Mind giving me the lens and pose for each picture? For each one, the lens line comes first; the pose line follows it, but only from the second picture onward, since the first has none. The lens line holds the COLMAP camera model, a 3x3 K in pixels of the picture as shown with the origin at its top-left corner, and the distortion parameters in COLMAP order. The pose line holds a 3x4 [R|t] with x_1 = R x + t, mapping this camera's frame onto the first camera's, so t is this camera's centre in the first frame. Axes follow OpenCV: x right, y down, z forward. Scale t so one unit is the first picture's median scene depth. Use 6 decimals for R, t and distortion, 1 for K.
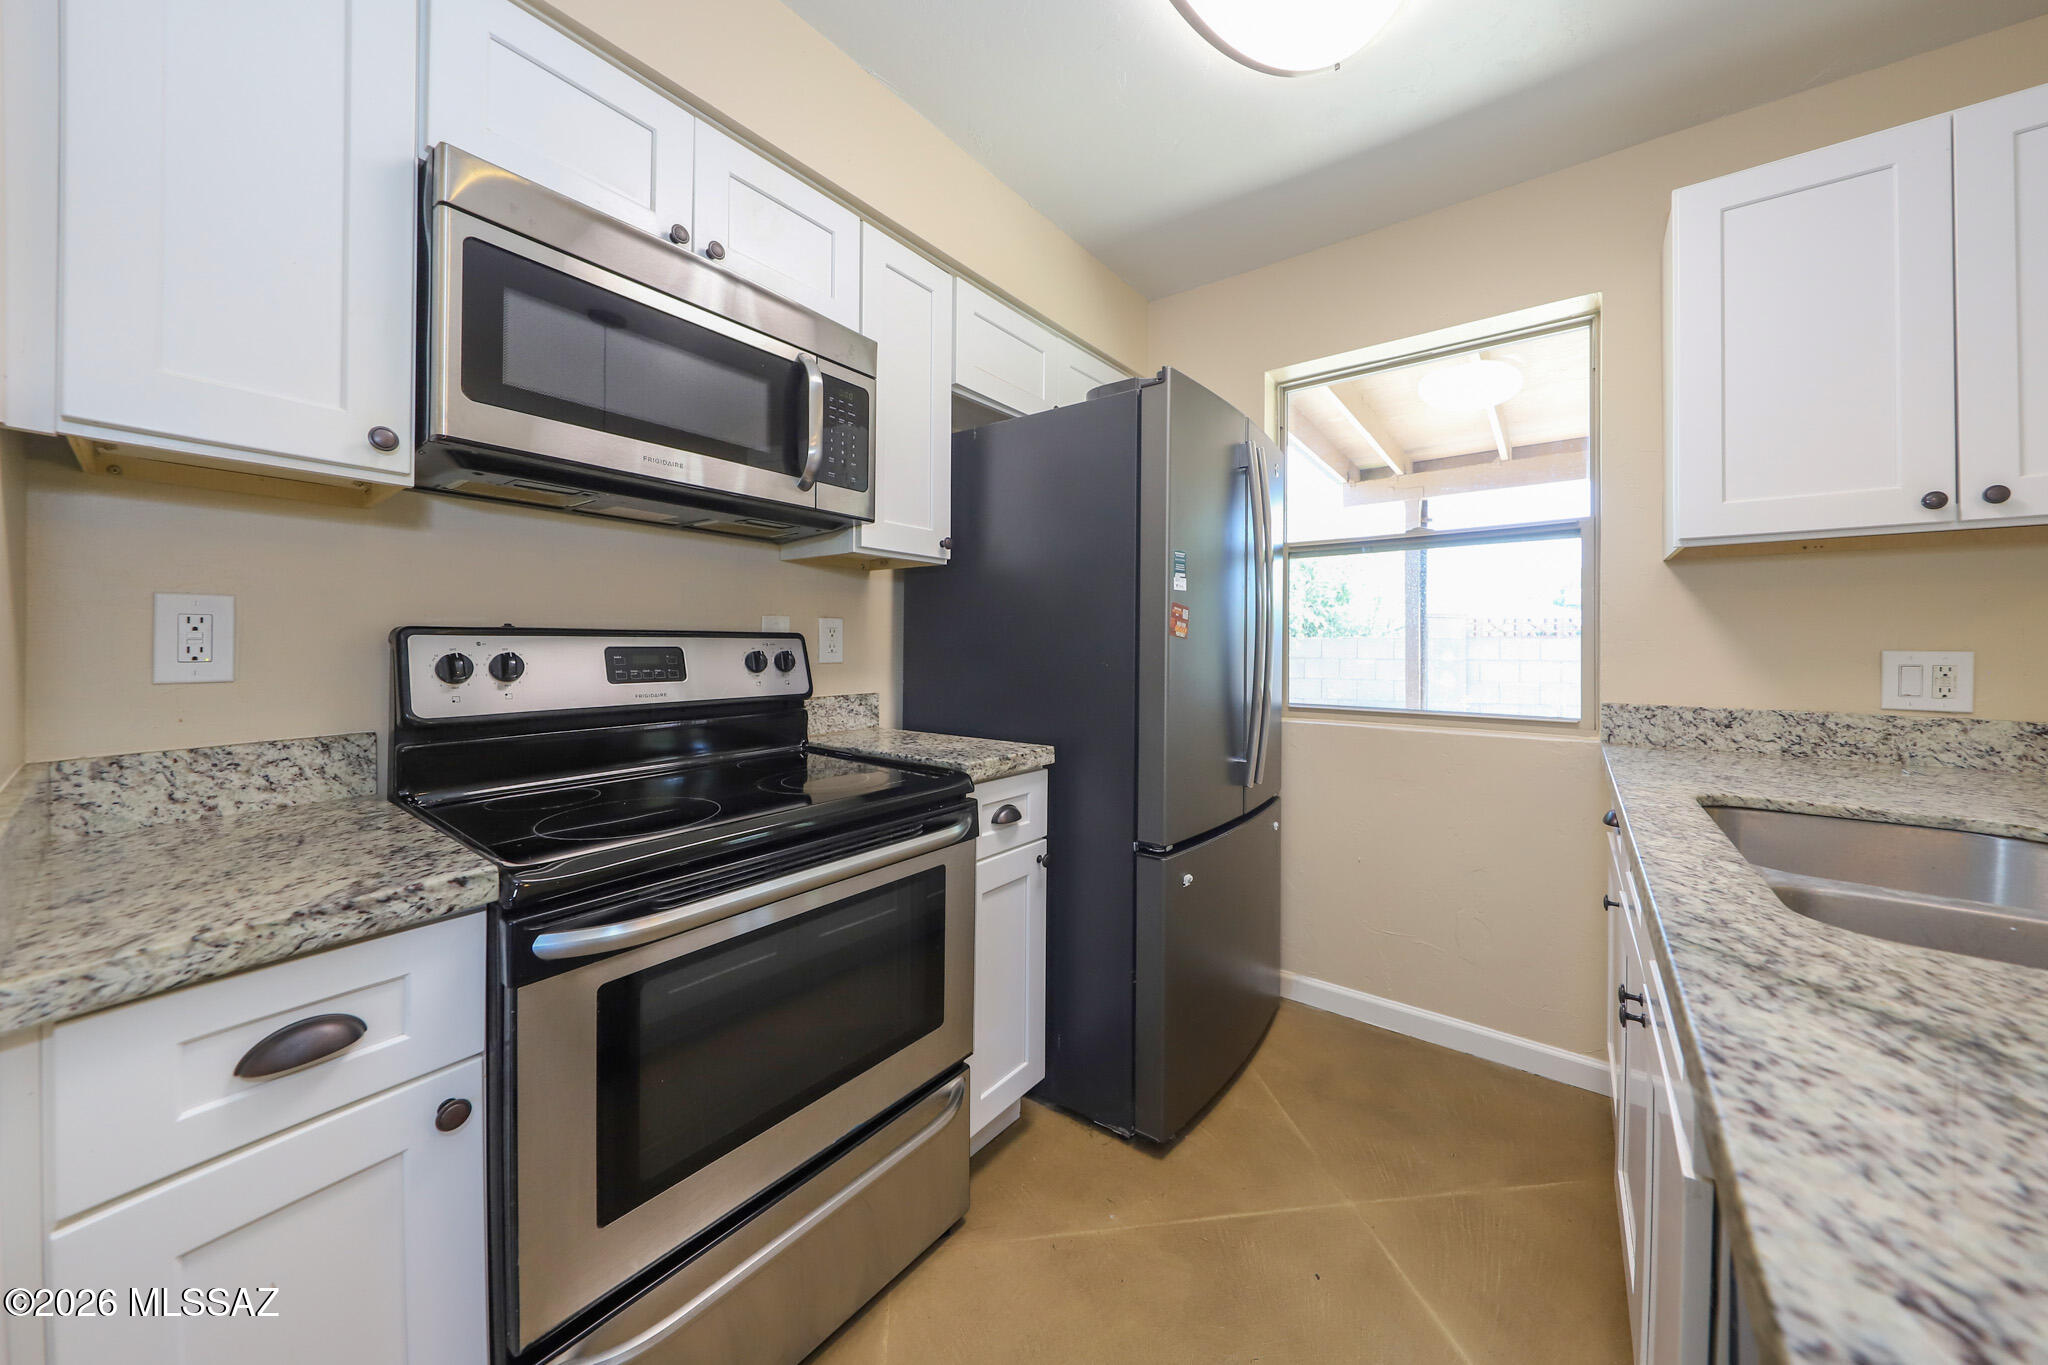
lens RADIAL K [[648.5, 0, 1022.1], [0, 648.5, 640.9], [0, 0, 1]] dist [0.015995, 0.000047]
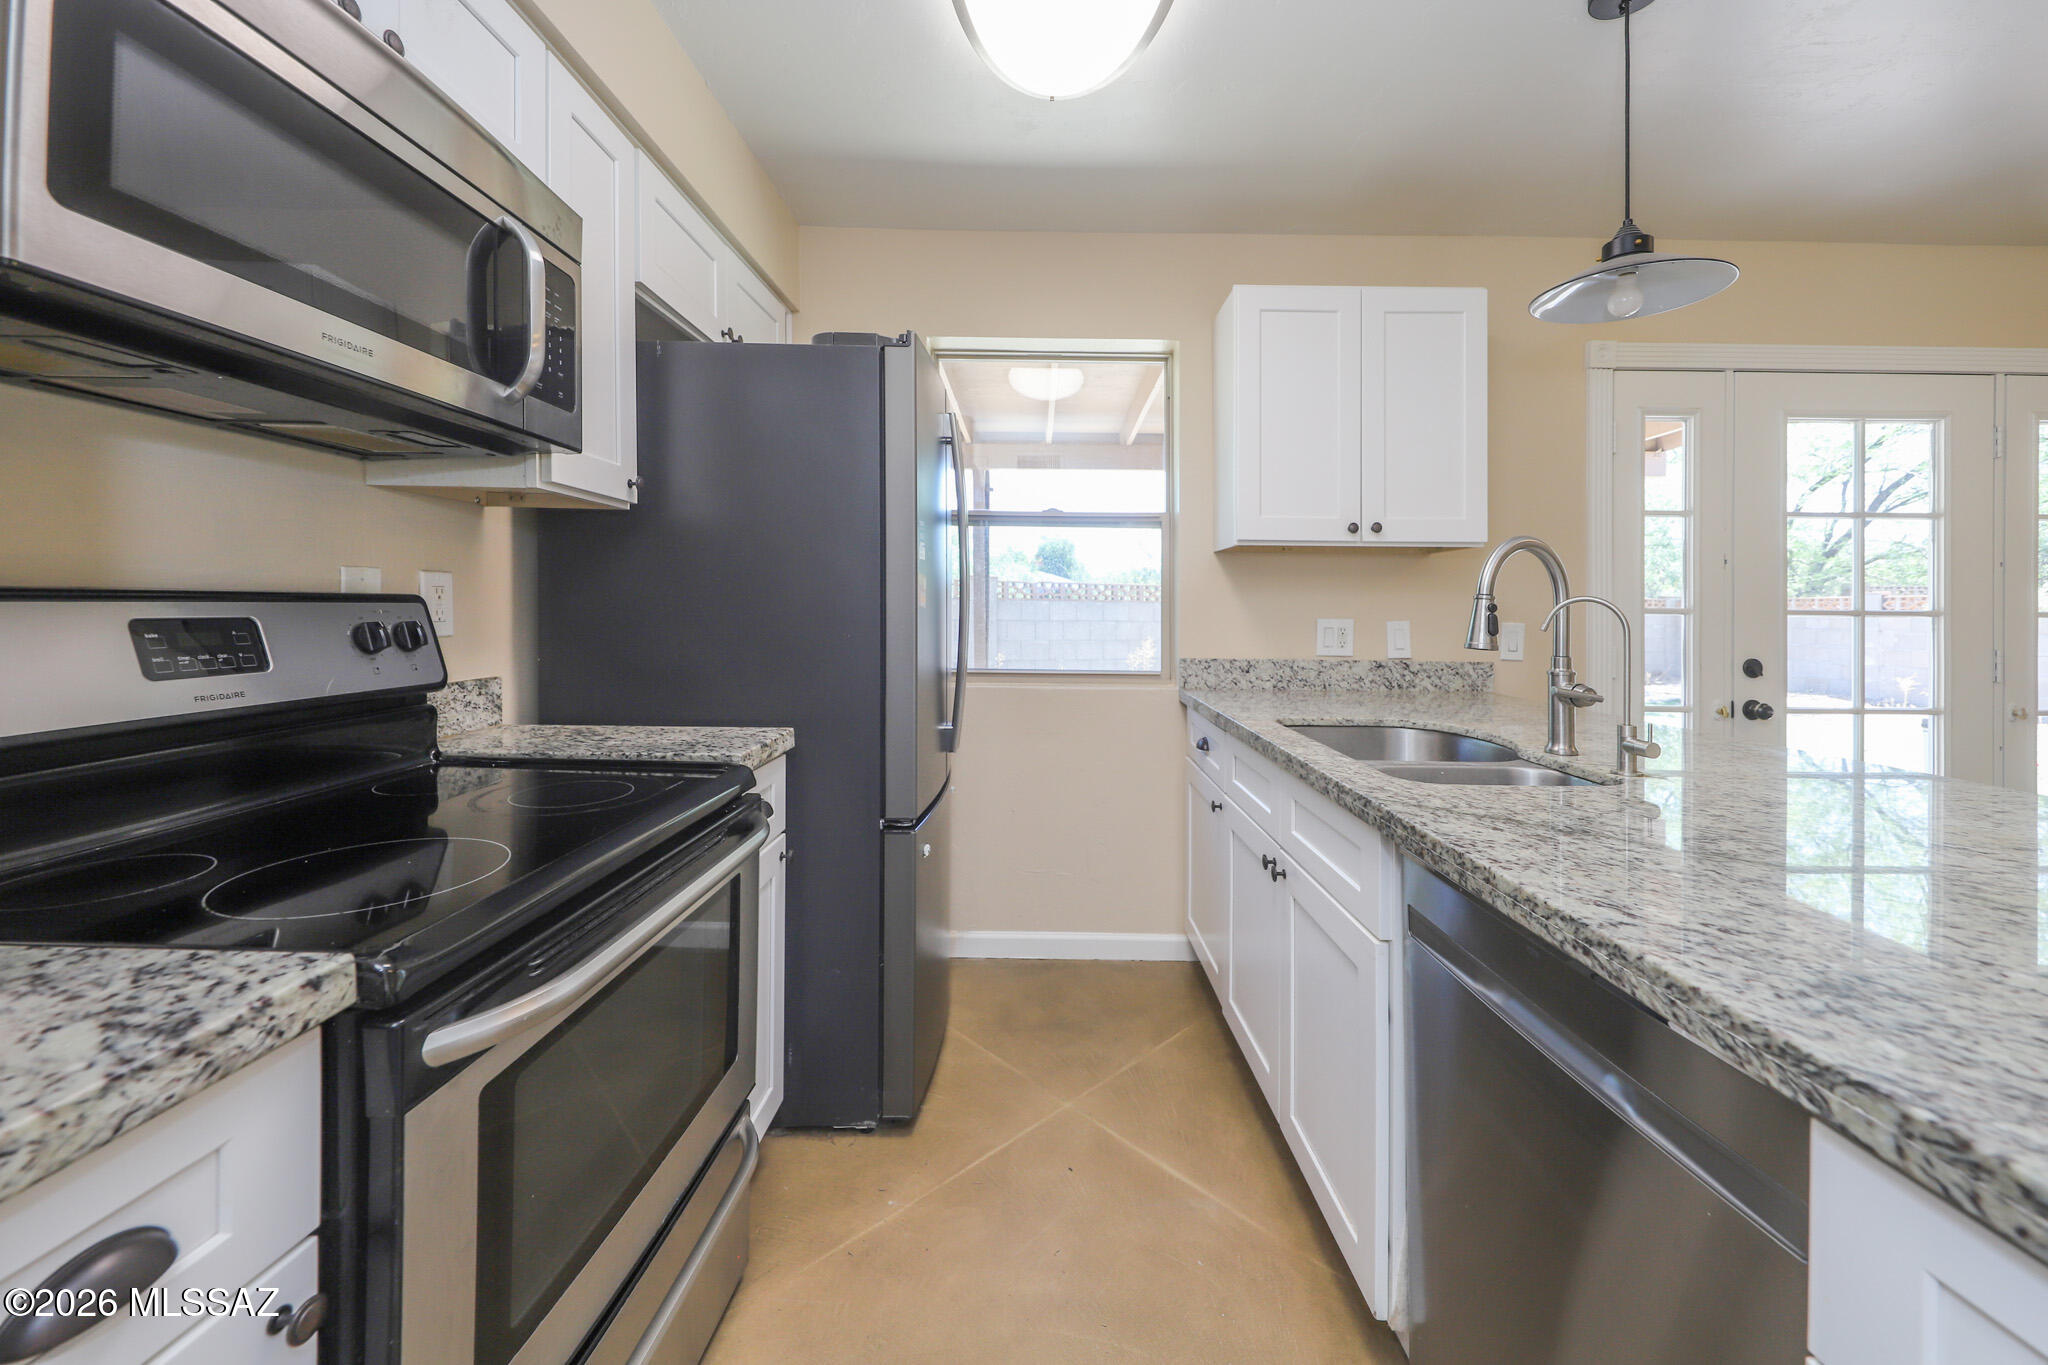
lens RADIAL K [[735.3, 0, 1034.1], [0, 735.3, 594.5], [0, 0, 1]] dist [0.000797, -0.003014]
pose [[0.813098, 0.018487, 0.581833, -0.305009], [-0.013912, 0.999827, -0.012326, -0.013432], [-0.581960, 0.001928, 0.813215, -0.014487]]
